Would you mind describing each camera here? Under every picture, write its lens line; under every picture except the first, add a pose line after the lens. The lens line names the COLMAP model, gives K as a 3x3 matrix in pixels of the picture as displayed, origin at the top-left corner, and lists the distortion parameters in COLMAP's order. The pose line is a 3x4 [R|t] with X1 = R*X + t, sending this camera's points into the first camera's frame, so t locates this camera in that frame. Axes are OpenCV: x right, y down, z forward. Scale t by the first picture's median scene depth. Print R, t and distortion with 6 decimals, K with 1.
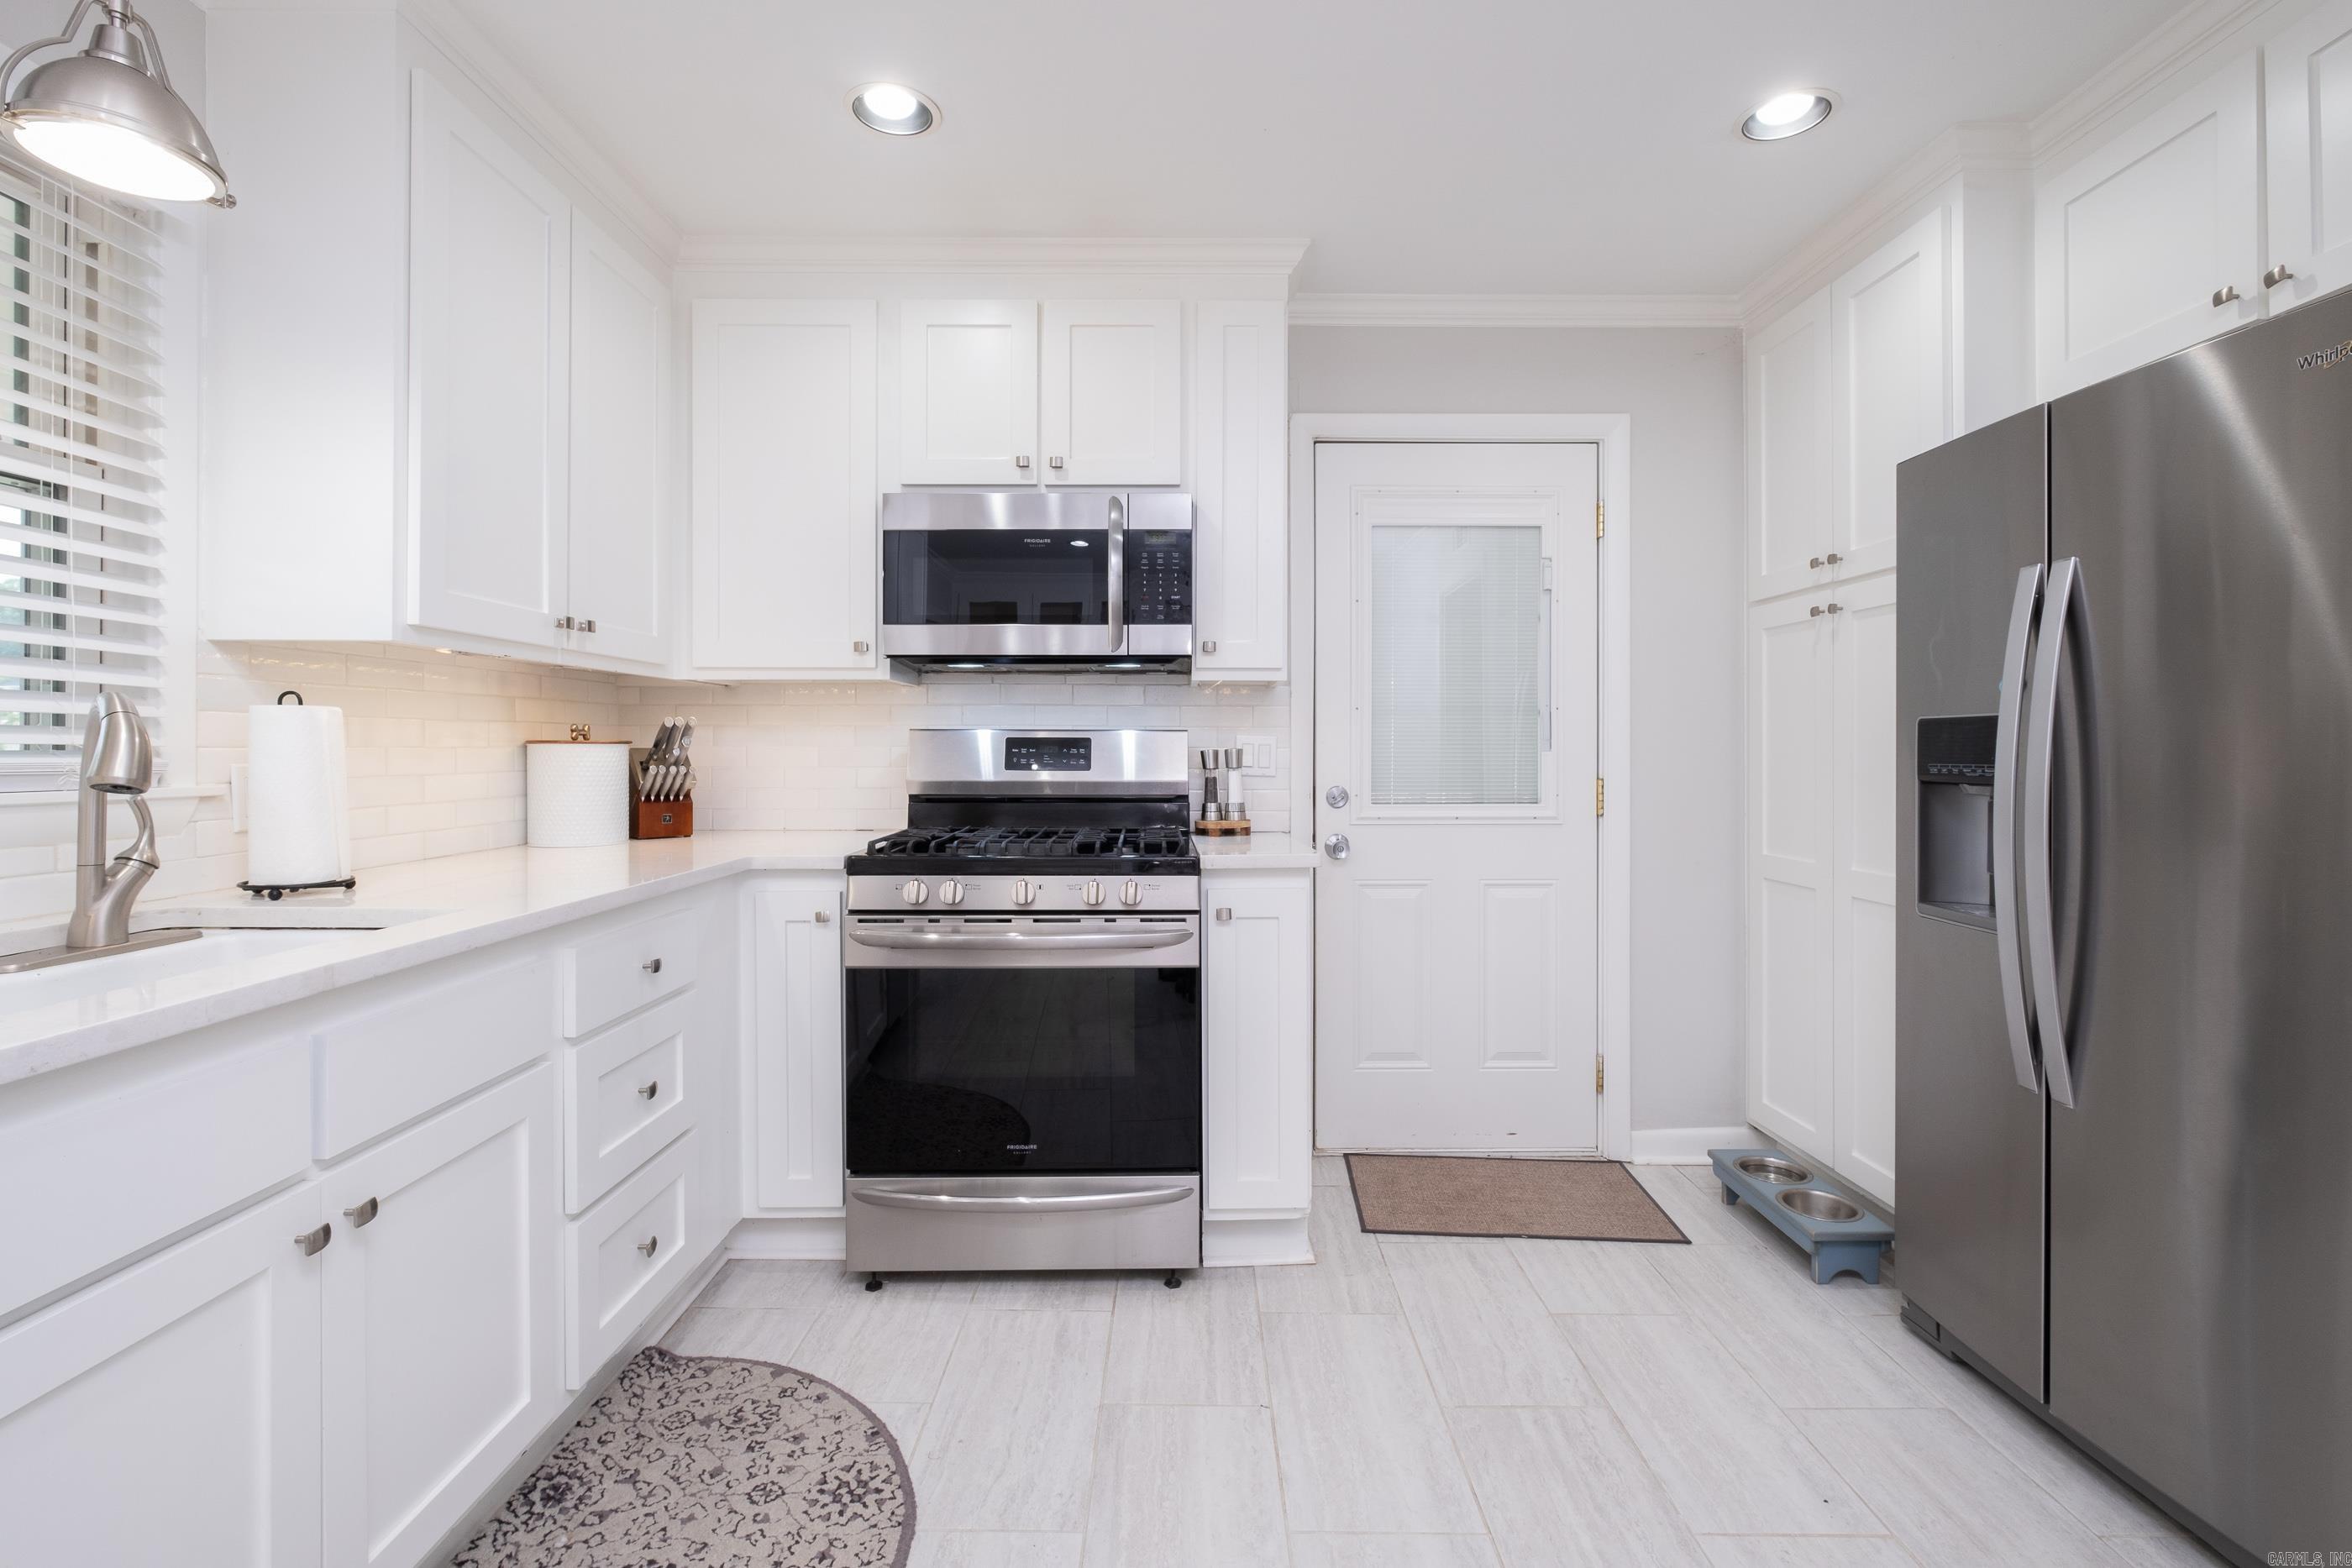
lens RADIAL K [[1039.4, 0, 1174.5], [0, 1039.4, 763.5], [0, 0, 1]] dist [-0.001900, -0.000952]
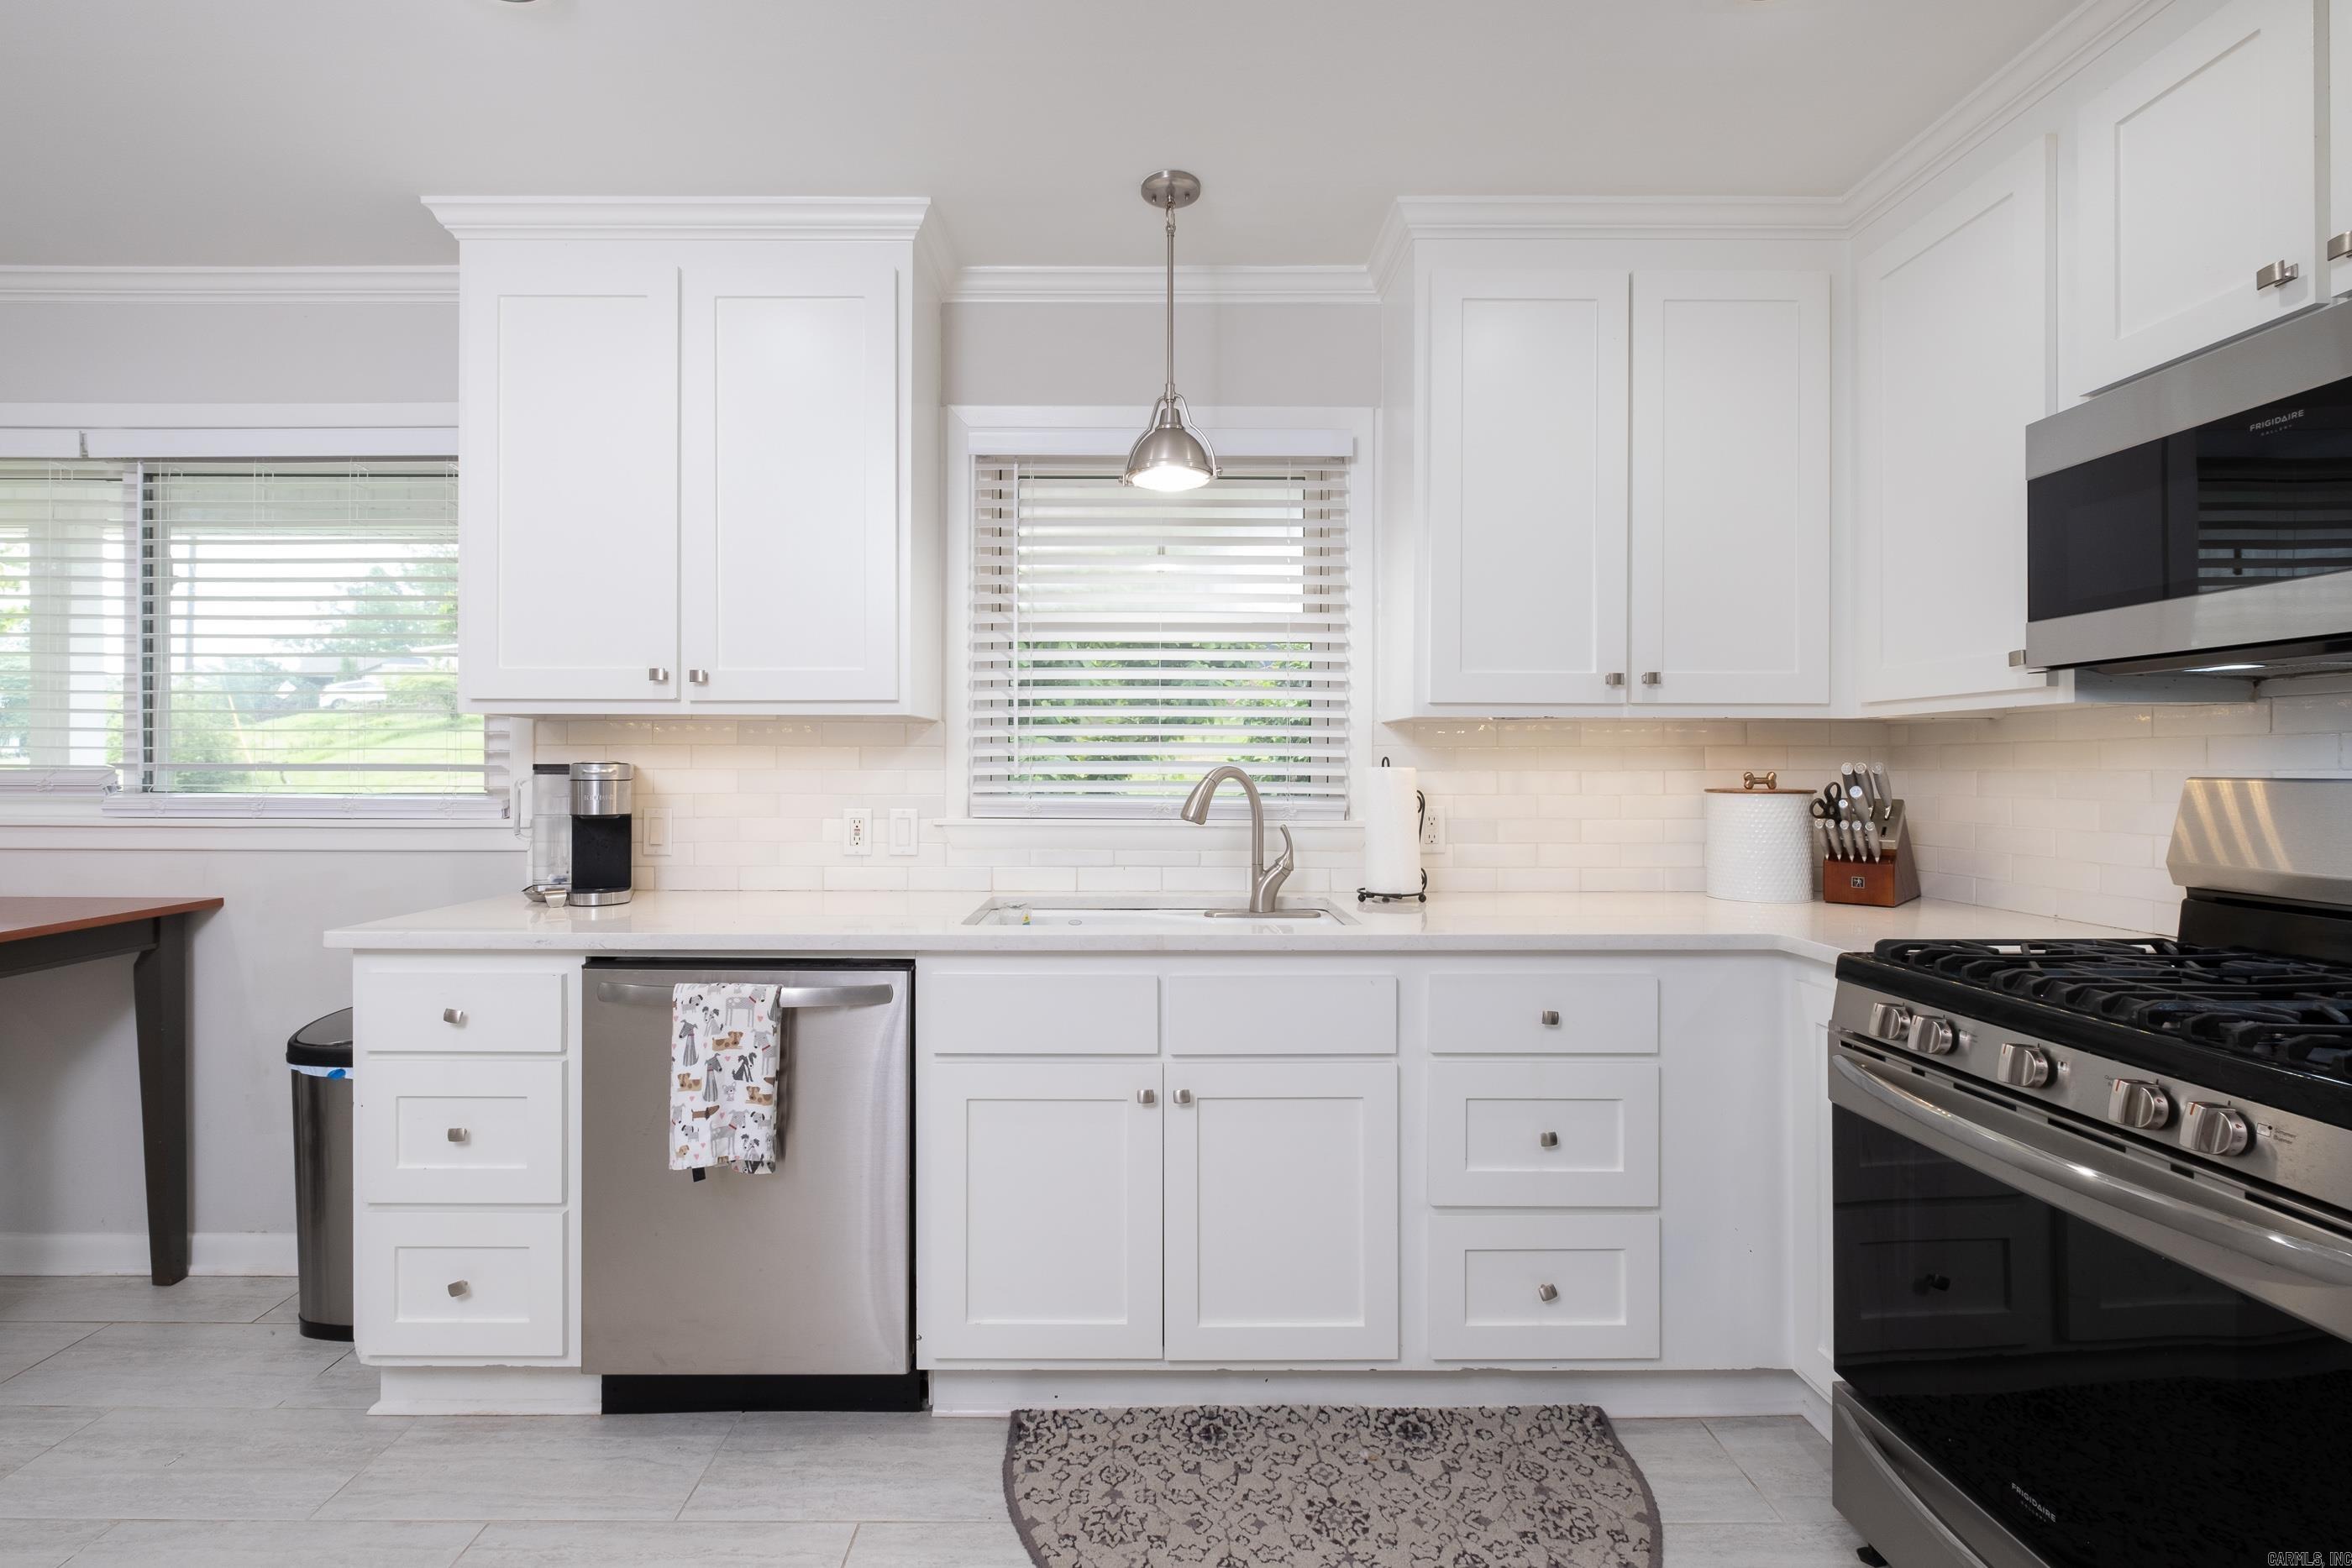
lens RADIAL K [[1039.4, 0, 1121.5], [0, 1039.4, 777.8], [0, 0, 1]] dist [-0.001900, -0.000952]
pose [[0.009266, 0.004593, -0.999947, 0.521659], [-0.015869, 0.999864, 0.004446, -0.038808], [0.999831, 0.015827, 0.009337, 0.577095]]
